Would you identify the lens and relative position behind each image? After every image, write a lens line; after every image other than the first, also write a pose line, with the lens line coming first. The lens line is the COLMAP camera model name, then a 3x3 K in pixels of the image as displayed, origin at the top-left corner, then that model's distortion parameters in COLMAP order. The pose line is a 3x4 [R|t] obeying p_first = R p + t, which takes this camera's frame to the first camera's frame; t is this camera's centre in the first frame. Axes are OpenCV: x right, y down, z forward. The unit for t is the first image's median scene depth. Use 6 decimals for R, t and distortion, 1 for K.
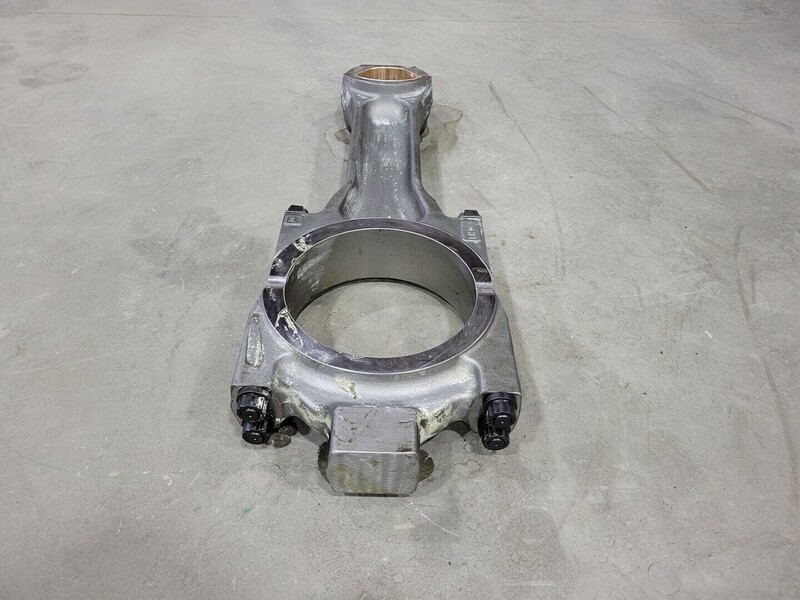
lens RADIAL K [[599.8, 0, 386.7], [0, 599.8, 285.4], [0, 0, 1]] dist [0.054944, -0.031061]
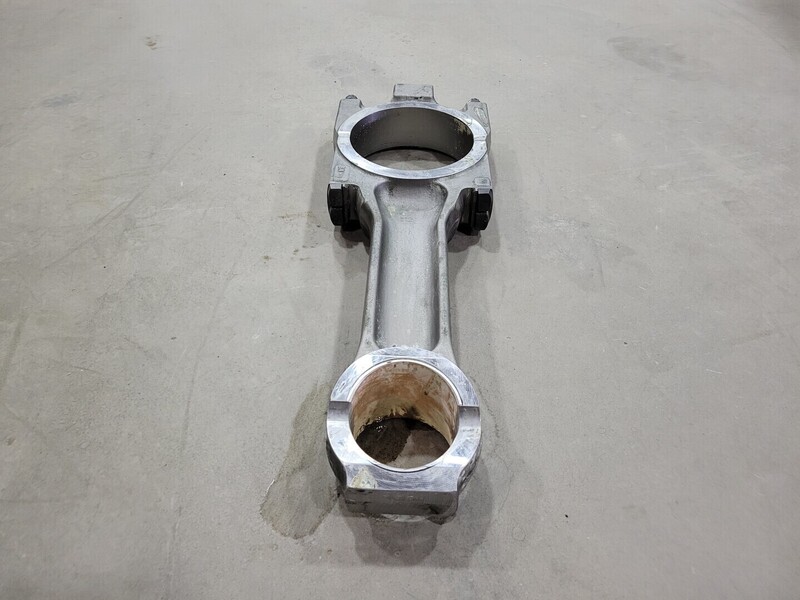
lens RADIAL K [[599.8, 0, 387.9], [0, 599.8, 309.8], [0, 0, 1]] dist [0.054944, -0.031061]
pose [[-0.999026, -0.043867, -0.004722, 0.030066], [-0.006723, 0.045582, 0.998938, -1.169657], [-0.043605, 0.997997, -0.045832, 1.170172]]
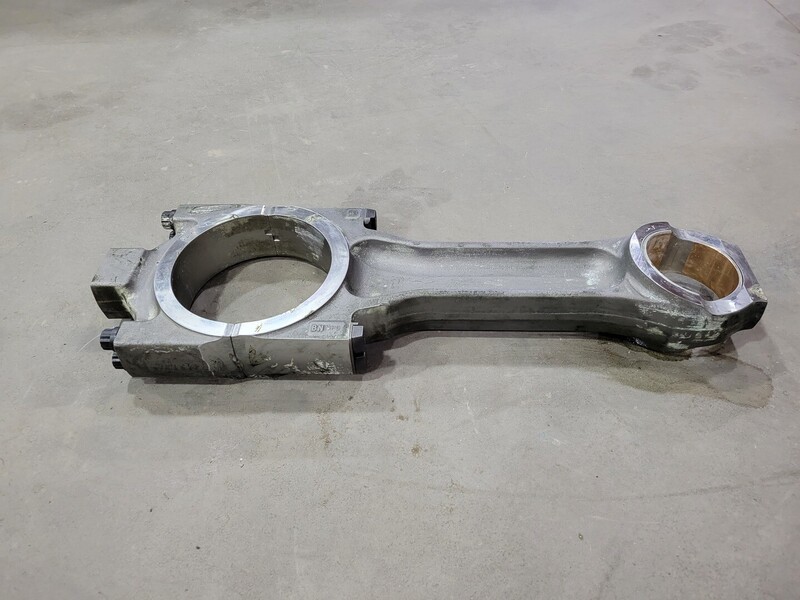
lens RADIAL K [[599.8, 0, 397.6], [0, 599.8, 301.2], [0, 0, 1]] dist [0.054944, -0.031061]
pose [[-0.026619, 0.702551, -0.711136, 0.687044], [-0.642095, 0.533215, 0.550813, -0.623270], [0.766162, 0.471279, 0.436911, 0.565737]]
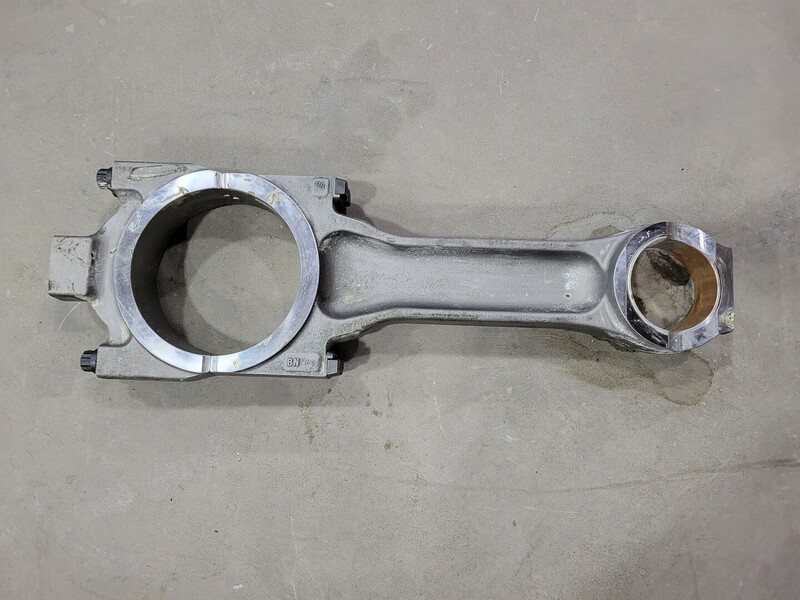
lens RADIAL K [[599.8, 0, 399.4], [0, 599.8, 298.5], [0, 0, 1]] dist [0.054944, -0.031061]
pose [[-0.019494, 0.991661, -0.127392, 0.138591], [-0.663180, 0.082526, 0.743897, -0.820442], [0.748206, 0.098985, 0.656040, 0.403109]]
